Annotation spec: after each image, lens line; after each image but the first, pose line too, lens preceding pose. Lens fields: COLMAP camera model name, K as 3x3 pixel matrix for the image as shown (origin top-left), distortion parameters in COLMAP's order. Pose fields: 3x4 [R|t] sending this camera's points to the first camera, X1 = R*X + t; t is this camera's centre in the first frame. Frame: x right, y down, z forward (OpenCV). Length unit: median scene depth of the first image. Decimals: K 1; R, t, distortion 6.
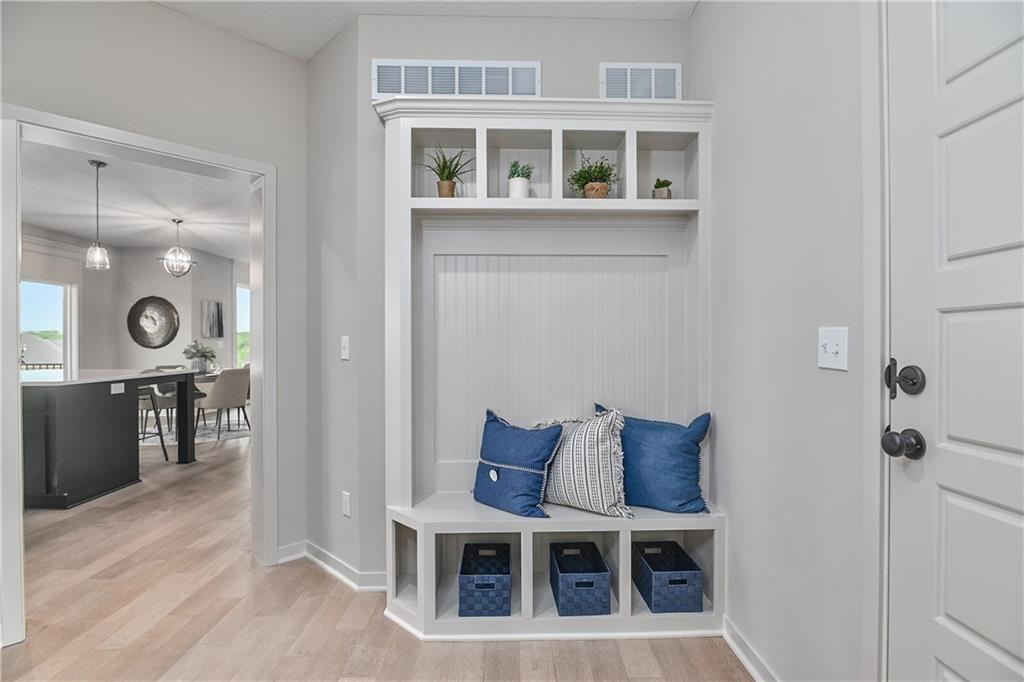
lens RADIAL K [[481.2, 0, 512.5], [0, 481.2, 346.1], [0, 0, 1]] dist [-0.015204, 0.000387]
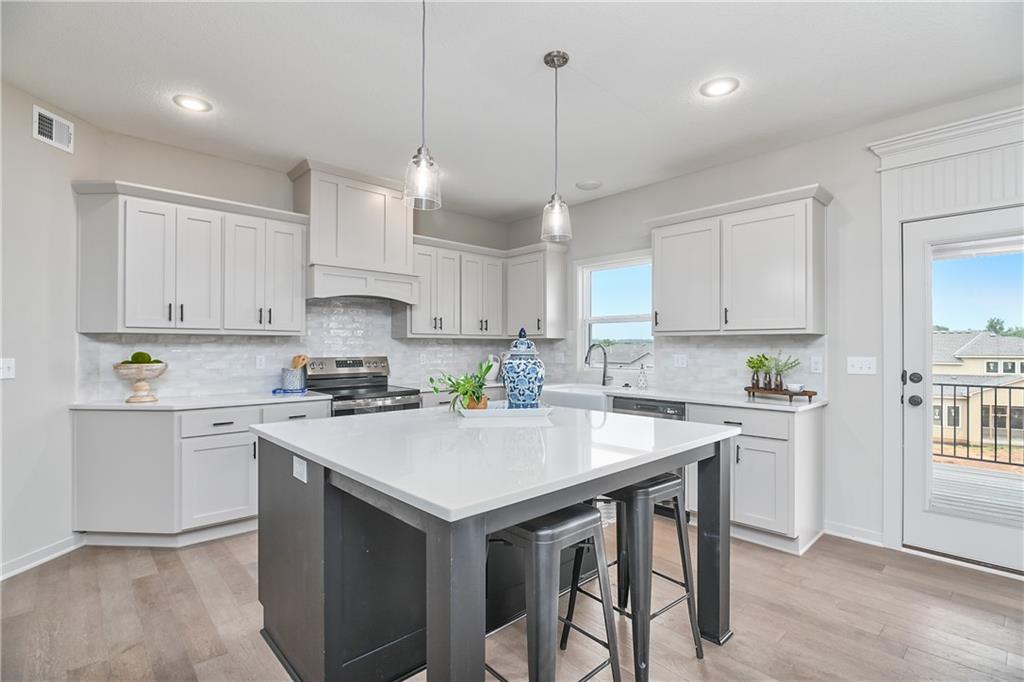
lens RADIAL K [[481.6, 0, 512.7], [0, 481.6, 345.5], [0, 0, 1]] dist [-0.013500, -0.000473]
pose [[-0.738692, -0.001420, -0.674042, -0.328699], [-0.003873, 0.999990, 0.002137, -0.017367], [0.674032, 0.004189, -0.738690, 0.734828]]
